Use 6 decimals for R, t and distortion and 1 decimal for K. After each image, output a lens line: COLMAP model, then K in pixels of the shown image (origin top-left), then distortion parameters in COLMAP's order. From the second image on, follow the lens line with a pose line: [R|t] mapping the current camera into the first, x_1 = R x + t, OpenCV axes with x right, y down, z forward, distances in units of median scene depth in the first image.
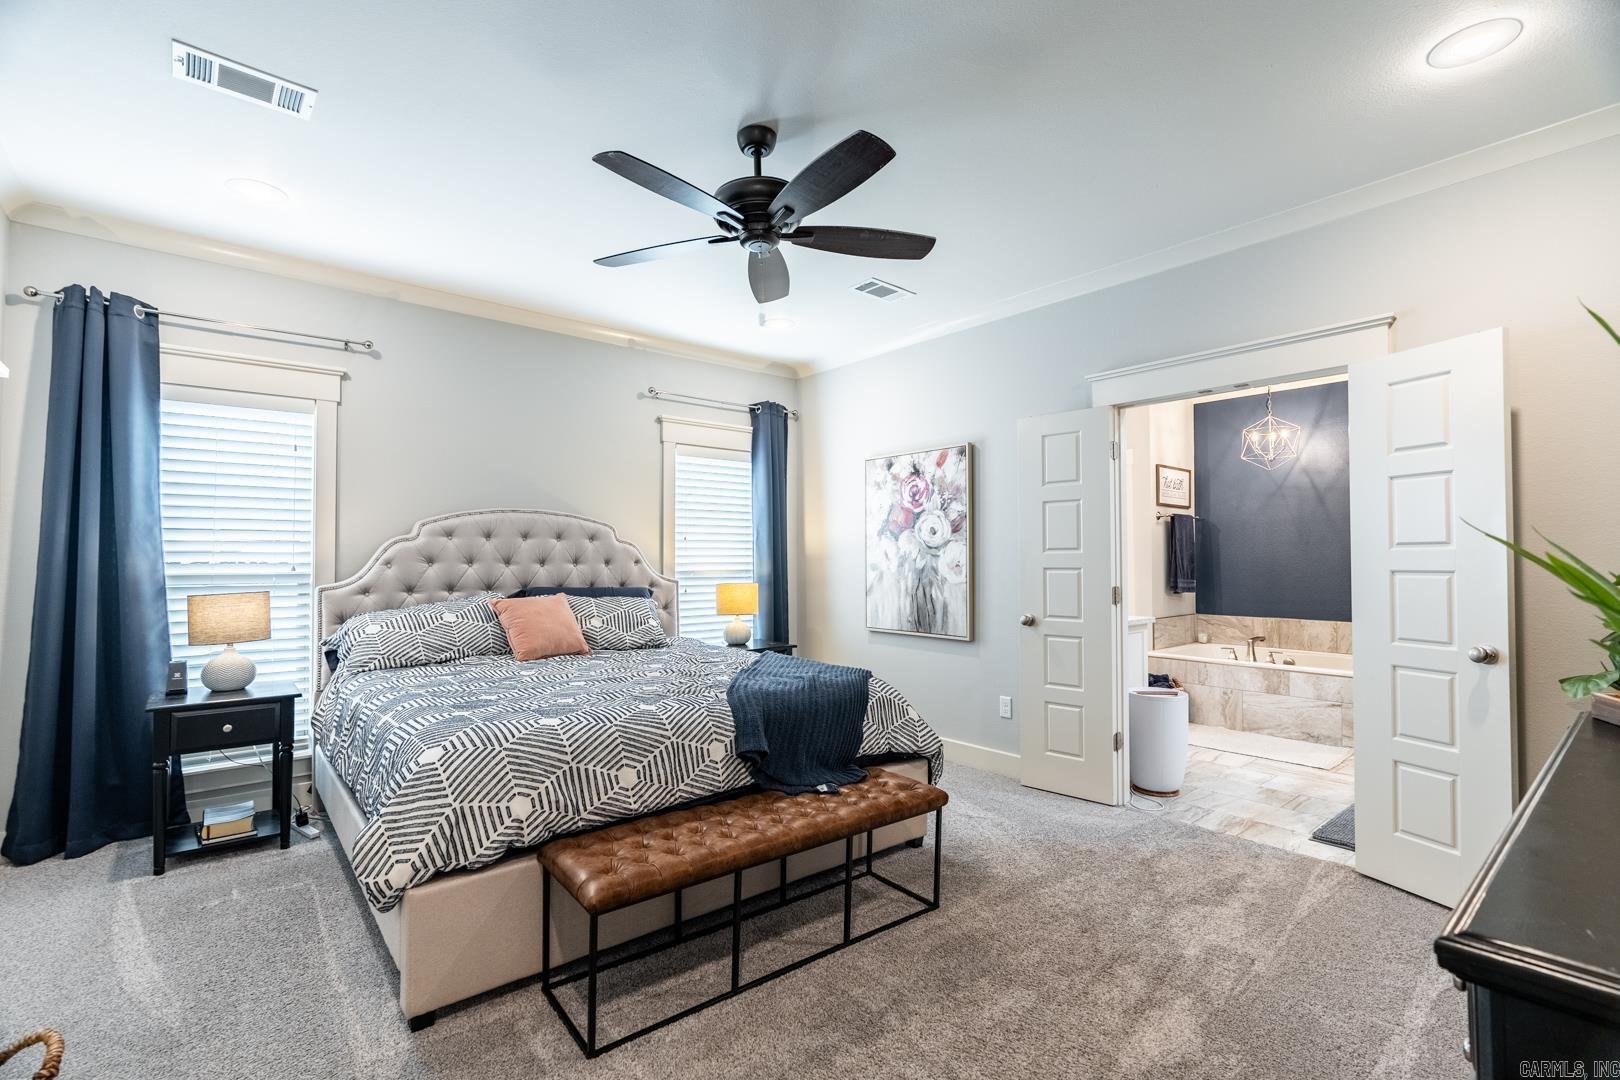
lens RADIAL K [[721.4, 0, 811.6], [0, 721.4, 543.5], [0, 0, 1]] dist [-0.011019, 0.000215]
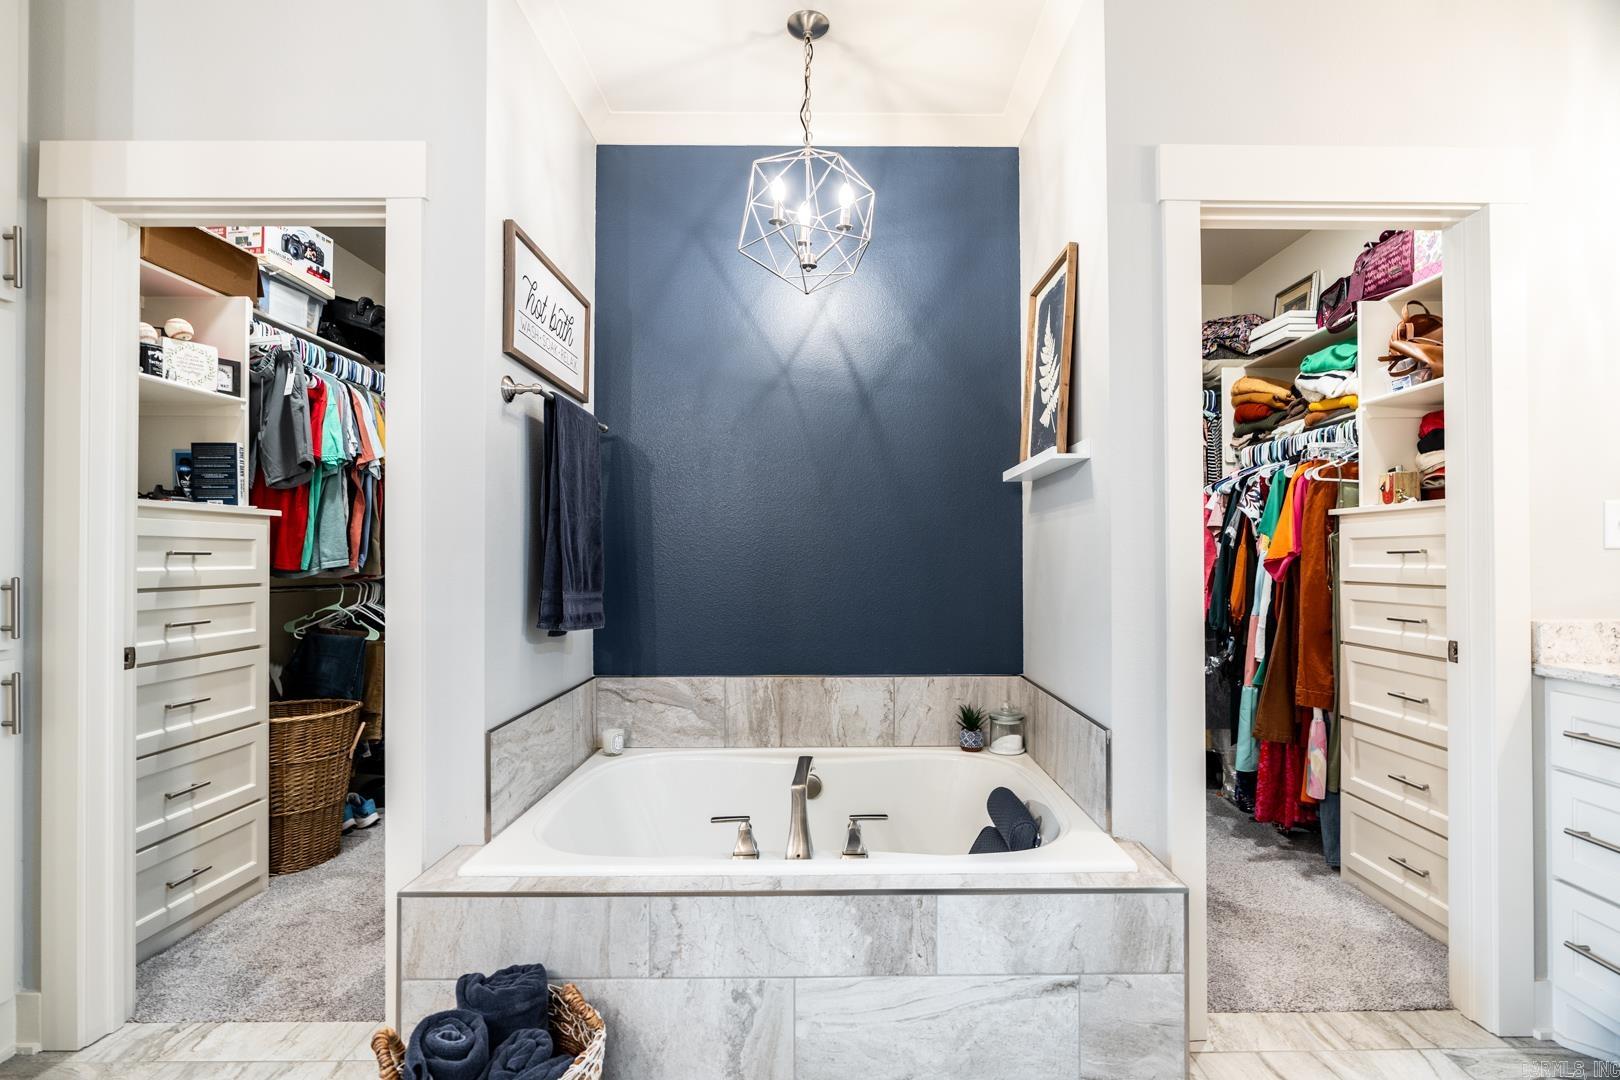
lens RADIAL K [[721.4, 0, 811.6], [0, 721.4, 543.5], [0, 0, 1]] dist [-0.011019, 0.000215]
pose [[0.640001, 0.013584, 0.768254, 0.327455], [-0.014919, 0.999875, -0.005251, 0.026962], [-0.768229, -0.008101, 0.640124, 0.699434]]
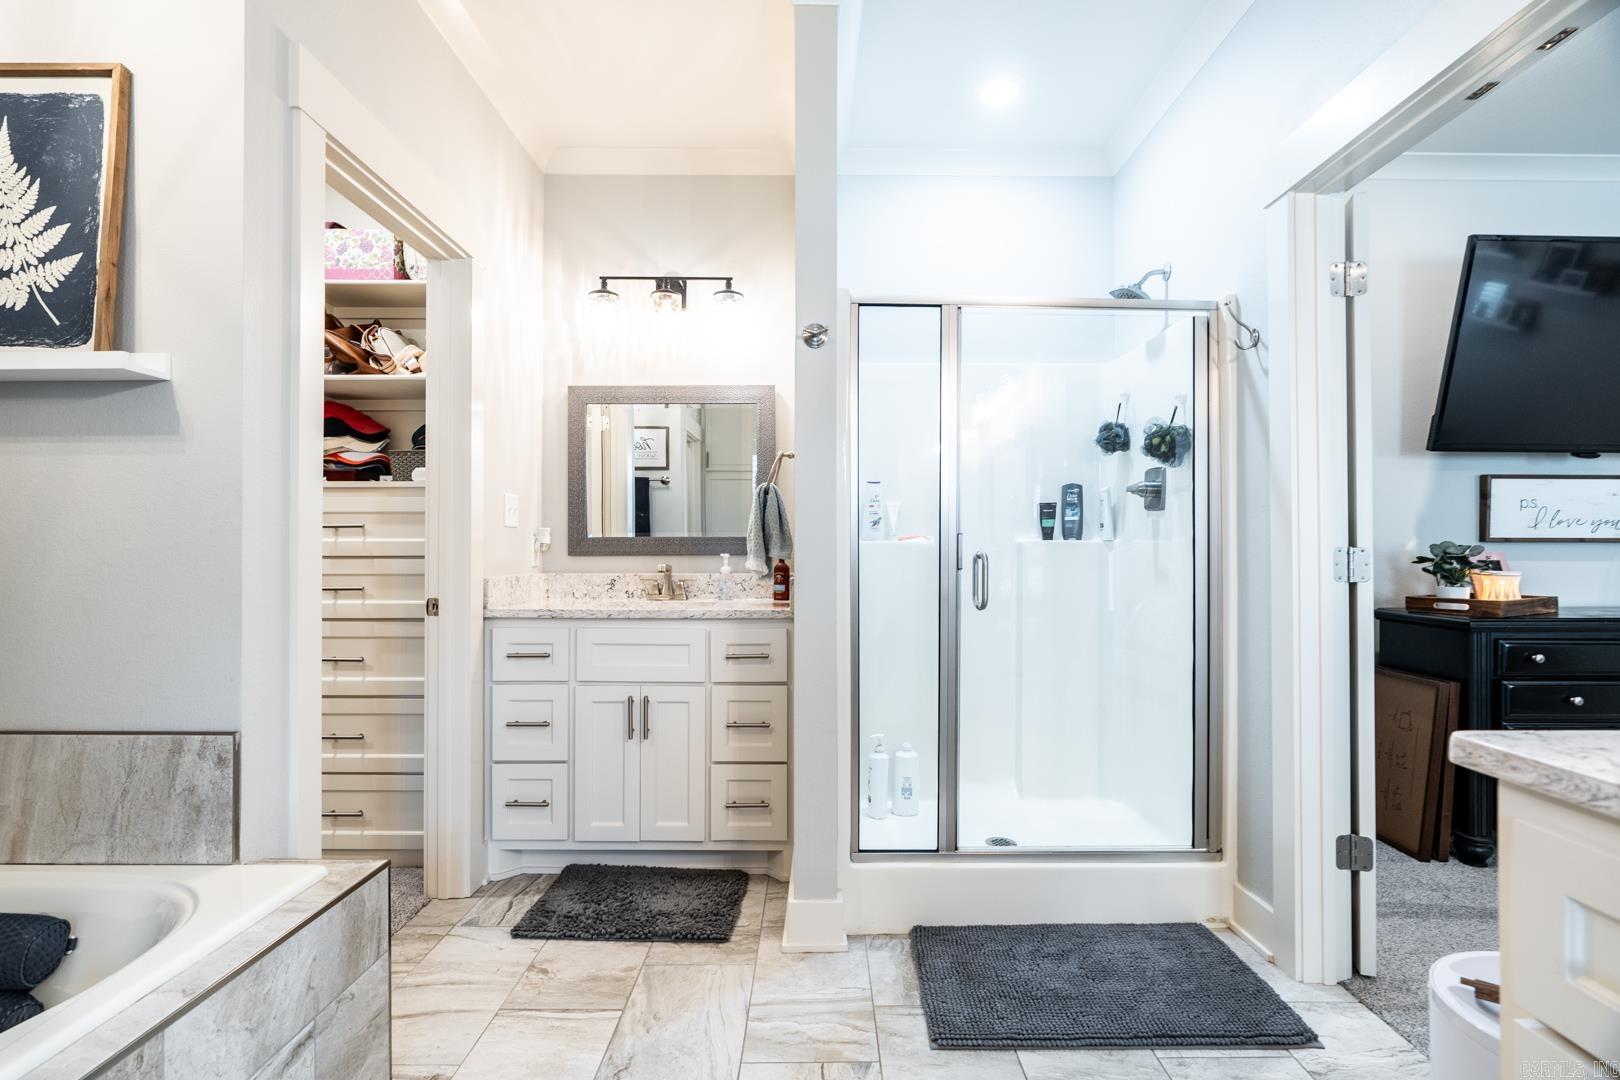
lens RADIAL K [[761.1, 0, 810.0], [0, 761.1, 540.0], [0, 0, 1]] dist [-0.014646, 0.000228]
pose [[-0.771935, 0.008660, 0.635643, 0.335389], [-0.018703, 0.999165, -0.036325, 0.044274], [-0.635427, -0.039929, -0.771128, 0.875519]]
